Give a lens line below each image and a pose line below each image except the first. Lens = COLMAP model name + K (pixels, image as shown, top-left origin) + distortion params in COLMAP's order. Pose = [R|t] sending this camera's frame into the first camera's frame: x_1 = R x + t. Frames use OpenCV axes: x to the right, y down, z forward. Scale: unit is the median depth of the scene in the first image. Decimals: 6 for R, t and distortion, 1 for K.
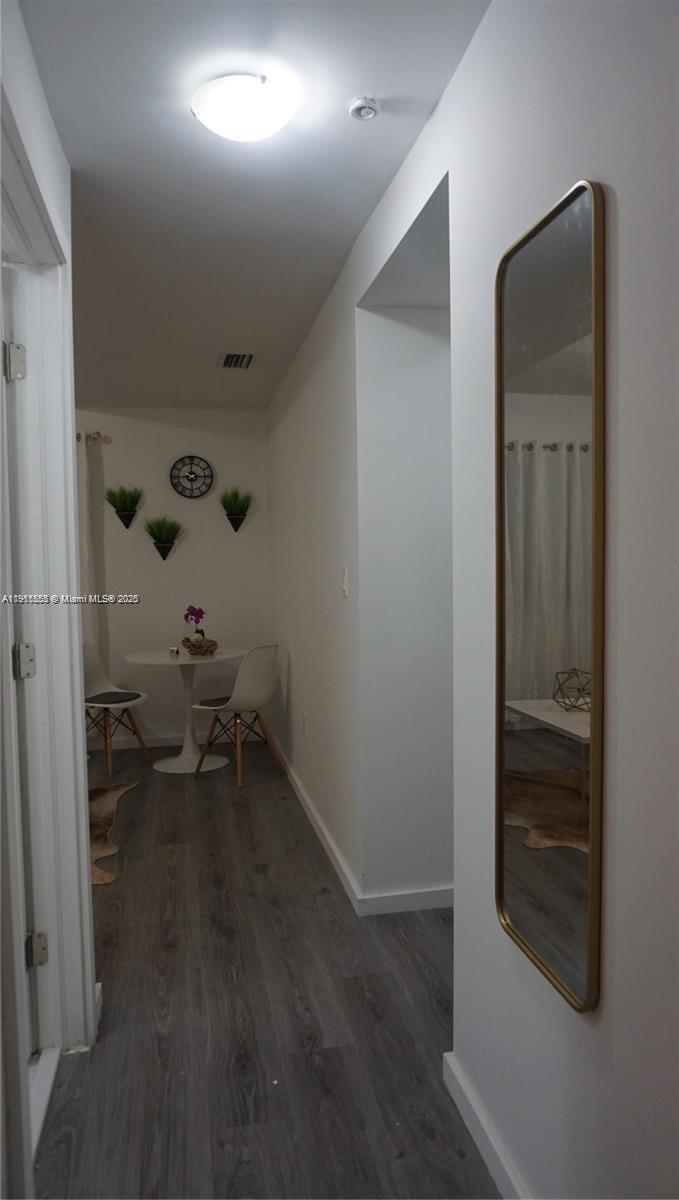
lens RADIAL K [[810.6, 0, 320.3], [0, 810.6, 602.0], [0, 0, 1]] dist [-0.030417, 0.001384]
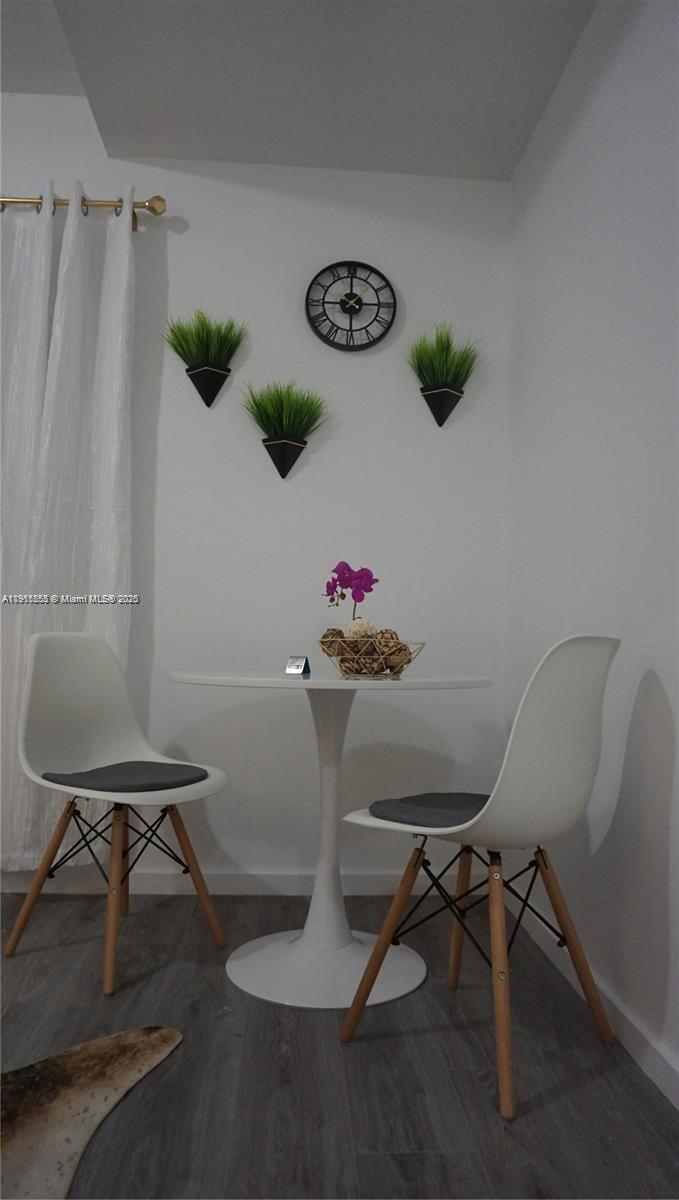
lens RADIAL K [[810.6, 0, 320.3], [0, 810.6, 602.0], [0, 0, 1]] dist [-0.030417, 0.001384]
pose [[0.990759, 0.035500, -0.130909, -0.111495], [-0.049595, 0.993125, -0.106031, 0.066378], [0.126245, 0.111544, 0.985708, 0.568865]]
